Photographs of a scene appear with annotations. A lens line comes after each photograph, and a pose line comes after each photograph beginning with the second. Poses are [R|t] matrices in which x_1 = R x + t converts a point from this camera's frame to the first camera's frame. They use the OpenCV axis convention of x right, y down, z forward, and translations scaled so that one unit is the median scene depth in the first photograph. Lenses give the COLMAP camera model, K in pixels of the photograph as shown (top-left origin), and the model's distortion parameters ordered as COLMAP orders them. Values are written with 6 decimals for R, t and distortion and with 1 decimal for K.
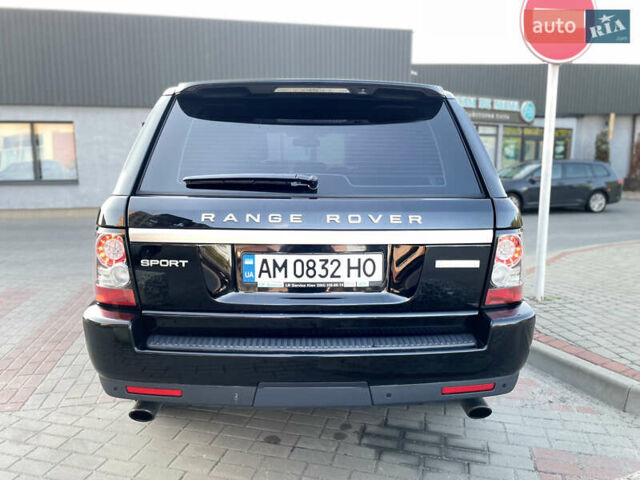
lens RADIAL K [[482.6, 0, 317.0], [0, 482.6, 235.2], [0, 0, 1]] dist [0.094508, -0.124257]
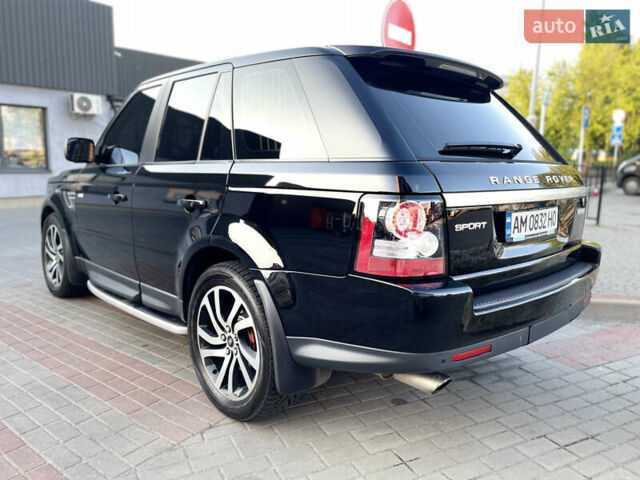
lens RADIAL K [[482.6, 0, 317.0], [0, 482.6, 235.2], [0, 0, 1]] dist [0.094508, -0.124257]
pose [[0.752840, -0.088645, 0.652207, -1.194234], [0.080471, 0.995852, 0.042464, 0.006802], [-0.653266, 0.020515, 0.756851, 0.432548]]
